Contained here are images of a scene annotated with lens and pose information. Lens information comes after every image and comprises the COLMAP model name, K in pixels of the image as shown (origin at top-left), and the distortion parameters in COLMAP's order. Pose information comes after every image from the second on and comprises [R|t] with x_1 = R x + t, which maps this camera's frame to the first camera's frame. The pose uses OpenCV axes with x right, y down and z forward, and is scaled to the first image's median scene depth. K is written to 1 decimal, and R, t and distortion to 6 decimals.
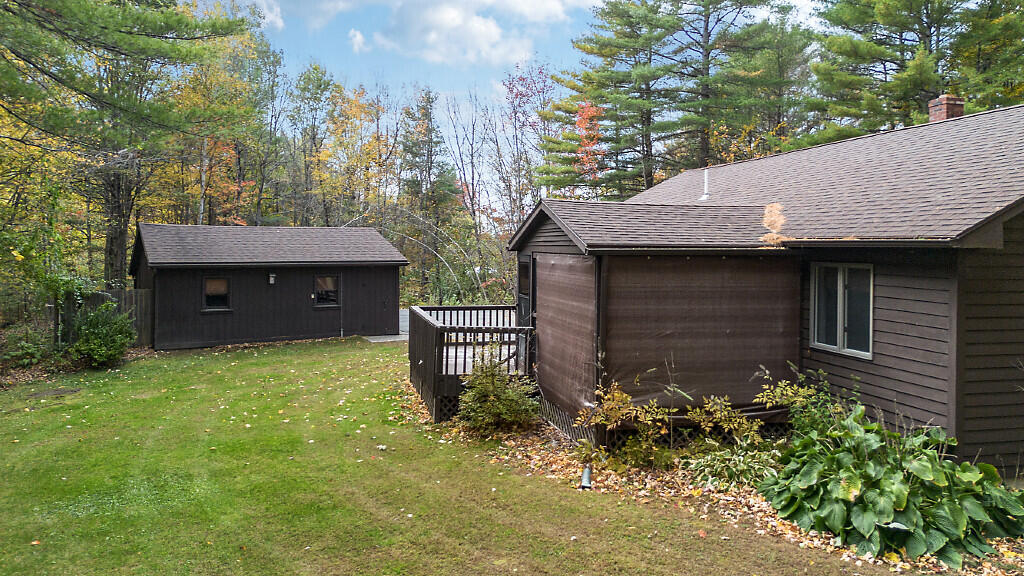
lens RADIAL K [[736.8, 0, 512.9], [0, 736.8, 249.8], [0, 0, 1]] dist [0.078763, -0.060797]
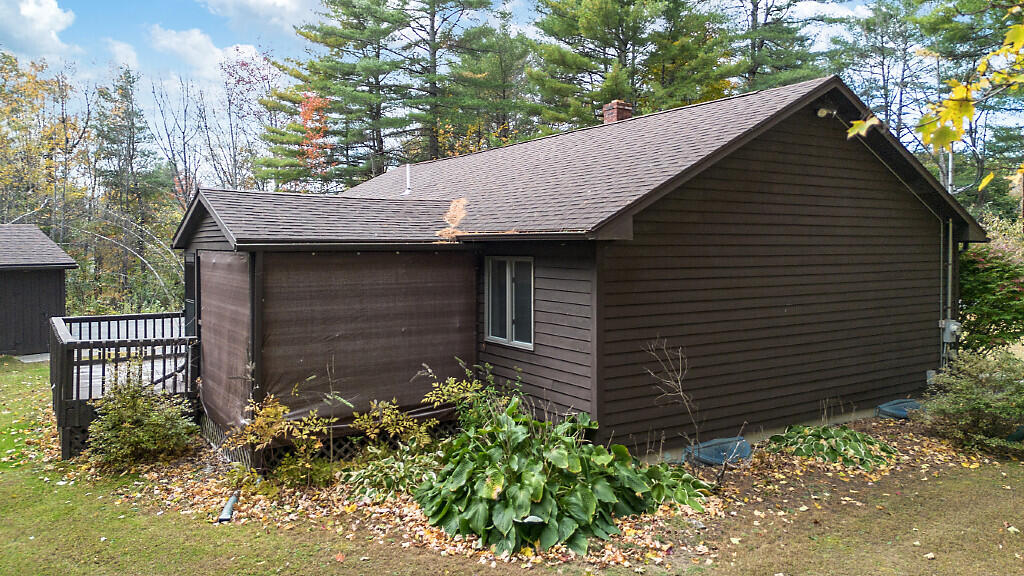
lens RADIAL K [[736.8, 0, 512.9], [0, 736.8, 249.8], [0, 0, 1]] dist [0.078763, -0.060797]
pose [[0.944827, -0.014099, 0.327265, 0.113603], [0.013150, 0.999900, 0.005112, 0.003706], [-0.327304, -0.000526, 0.944919, 0.053639]]
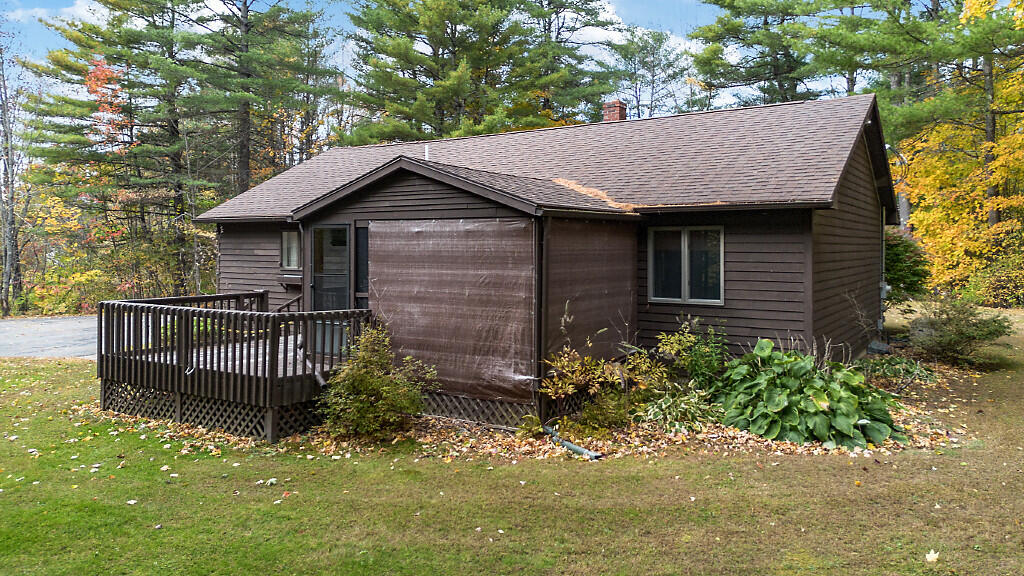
lens RADIAL K [[736.8, 0, 512.9], [0, 736.8, 249.8], [0, 0, 1]] dist [0.078763, -0.060797]
pose [[0.730321, -0.014468, 0.682951, -0.524325], [0.012315, 0.999892, 0.008013, 0.039959], [-0.682993, 0.002558, 0.730420, 0.324054]]
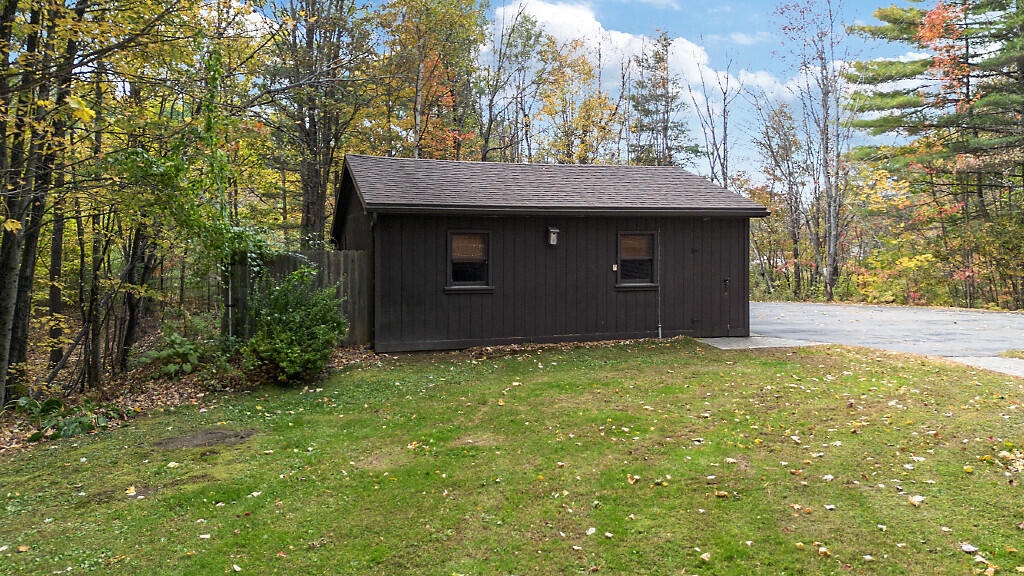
lens RADIAL K [[736.8, 0, 512.9], [0, 736.8, 249.8], [0, 0, 1]] dist [0.078763, -0.060797]
pose [[0.975593, -0.005172, -0.219525, -0.492535], [0.004843, 0.999986, -0.002041, 0.110392], [0.219533, 0.000928, 0.975605, 0.918101]]
